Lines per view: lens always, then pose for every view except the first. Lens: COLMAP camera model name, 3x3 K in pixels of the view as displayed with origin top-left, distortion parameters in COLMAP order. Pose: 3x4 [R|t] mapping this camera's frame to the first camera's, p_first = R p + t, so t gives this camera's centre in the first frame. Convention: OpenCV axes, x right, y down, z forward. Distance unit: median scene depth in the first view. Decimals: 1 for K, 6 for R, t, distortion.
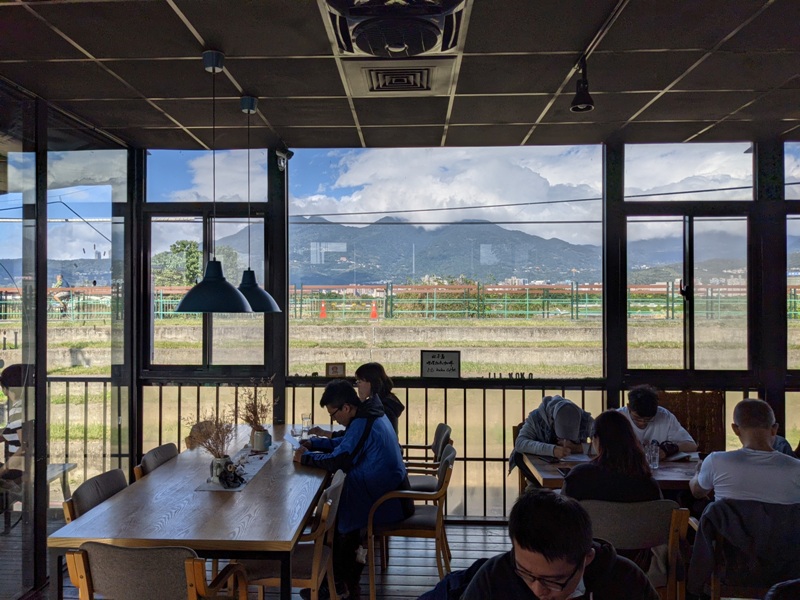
lens RADIAL K [[682.5, 0, 400.0], [0, 682.5, 300.0], [0, 0, 1]] dist [0.069686, -0.120588]
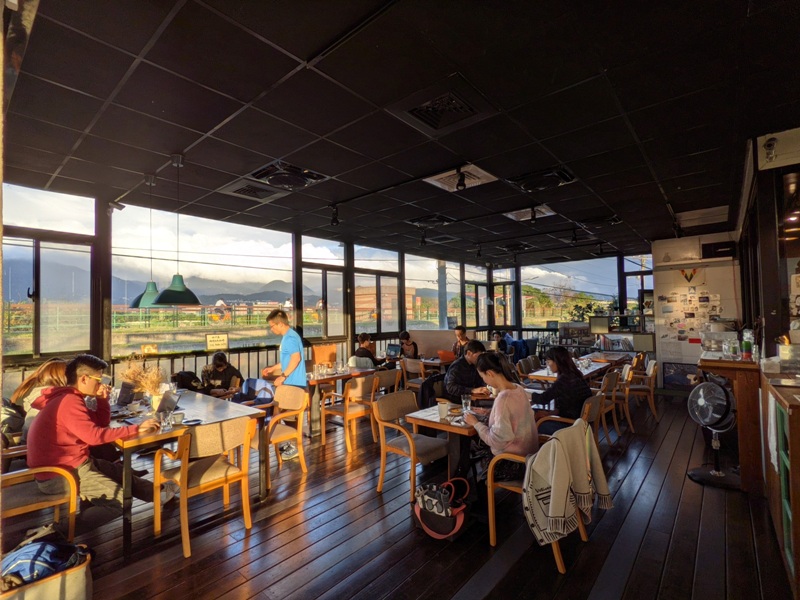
lens RADIAL K [[383.7, 0, 395.7], [0, 383.7, 303.2], [0, 0, 1]] dist [-0.000153, -0.000306]
pose [[0.597280, 0.010980, 0.801958, -0.585996], [-0.007273, 0.999939, -0.008274, -0.002629], [-0.802000, -0.000891, 0.597324, 0.038392]]
